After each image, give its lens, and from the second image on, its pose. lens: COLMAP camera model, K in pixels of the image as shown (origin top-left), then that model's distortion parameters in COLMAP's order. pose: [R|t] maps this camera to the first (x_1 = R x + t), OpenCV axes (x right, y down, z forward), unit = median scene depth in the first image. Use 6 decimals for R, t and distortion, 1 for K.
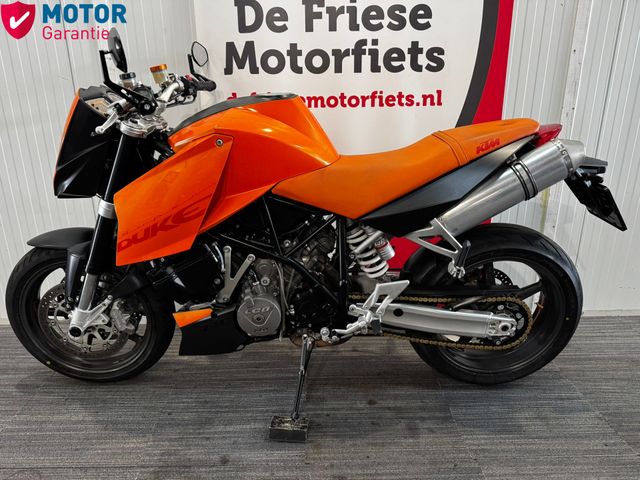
lens RADIAL K [[457.5, 0, 319.3], [0, 457.5, 240.9], [0, 0, 1]] dist [0.003108, -0.008273]
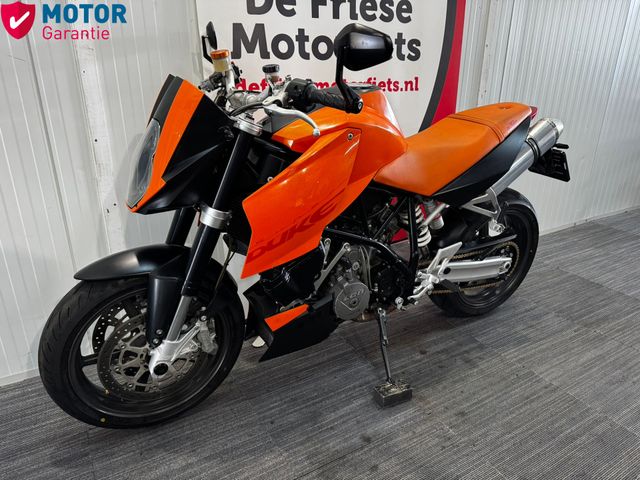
lens RADIAL K [[457.5, 0, 326.7], [0, 457.5, 240.6], [0, 0, 1]] dist [0.003108, -0.008273]
pose [[0.862119, -0.166710, 0.478496, -0.594999], [0.139147, 0.985915, 0.092793, -0.067177], [-0.487225, -0.013417, 0.873173, 0.108036]]
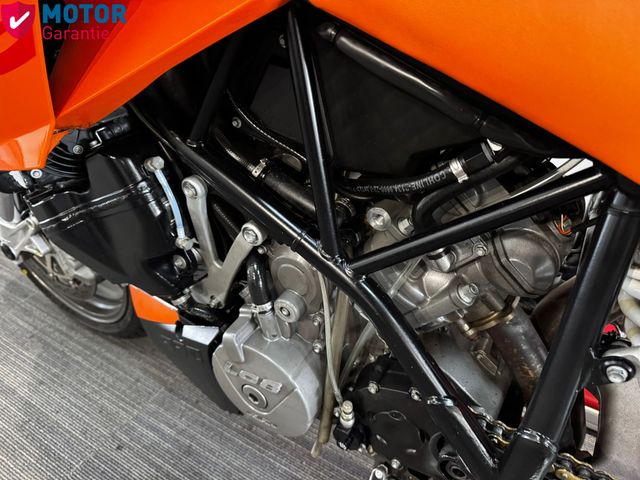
lens RADIAL K [[457.5, 0, 319.8], [0, 457.5, 240.5], [0, 0, 1]] dist [0.003108, -0.008273]
pose [[0.856104, 0.314529, -0.410069, 0.018579], [-0.200779, 0.933565, 0.296892, -0.053649], [0.476207, -0.171837, 0.862380, 0.658125]]
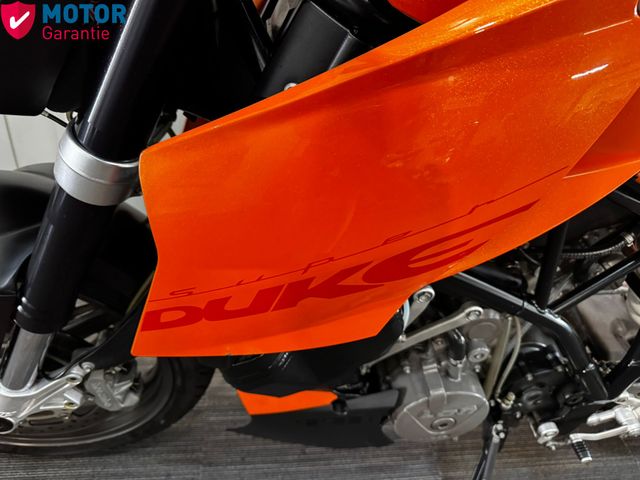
lens RADIAL K [[457.5, 0, 318.6], [0, 457.5, 245.7], [0, 0, 1]] dist [0.003108, -0.008273]
pose [[0.981127, 0.059701, 0.183917, -0.313697], [-0.118789, 0.936594, 0.329669, -0.115276], [-0.152574, -0.345295, 0.926009, 0.590760]]
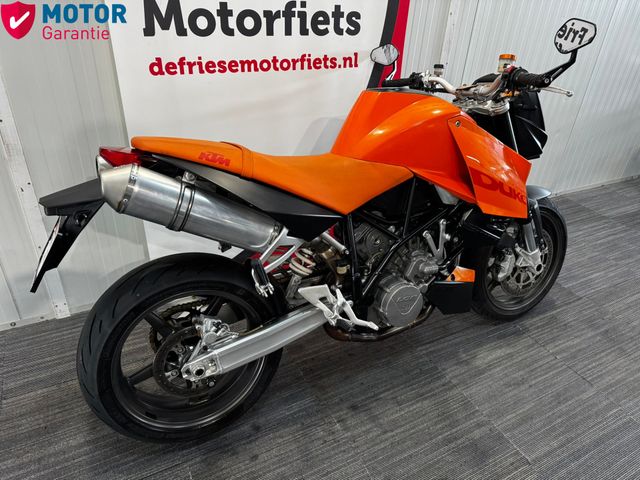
lens RADIAL K [[457.5, 0, 318.8], [0, 457.5, 240.3], [0, 0, 1]] dist [0.003108, -0.008273]
pose [[0.885250, -0.185262, 0.426627, -0.391837], [0.091472, 0.968682, 0.230844, -0.170400], [-0.456032, -0.165330, 0.874472, 0.023297]]
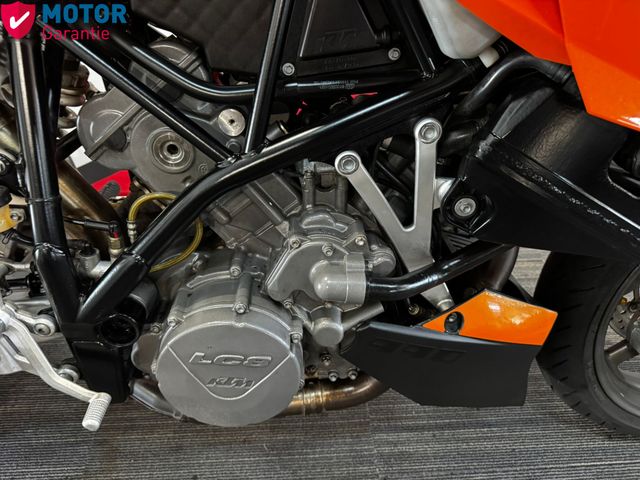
lens RADIAL K [[457.5, 0, 314.2], [0, 457.5, 241.3], [0, 0, 1]] dist [0.003108, -0.008273]
pose [[0.998853, -0.019461, 0.043747, 0.187174], [0.000883, 0.921005, 0.389551, -0.002897], [-0.047872, -0.389065, 0.919965, 0.501789]]
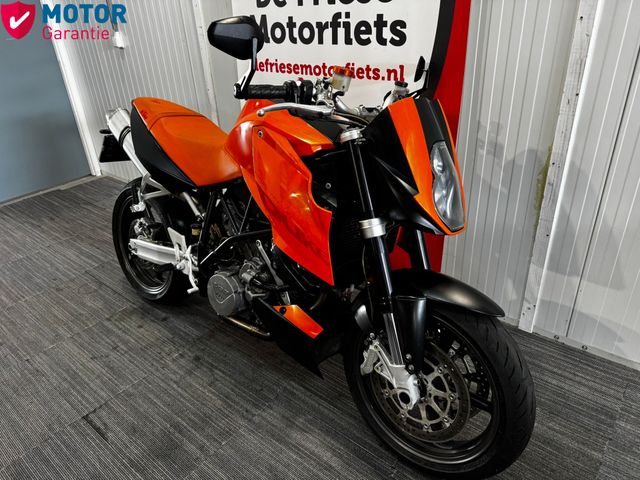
lens RADIAL K [[457.5, 0, 322.5], [0, 457.5, 235.3], [0, 0, 1]] dist [0.003108, -0.008273]
pose [[0.764921, 0.270544, -0.584553, 0.859929], [-0.157501, 0.958527, 0.237529, -0.204249], [0.624571, -0.089623, 0.775808, 0.125905]]
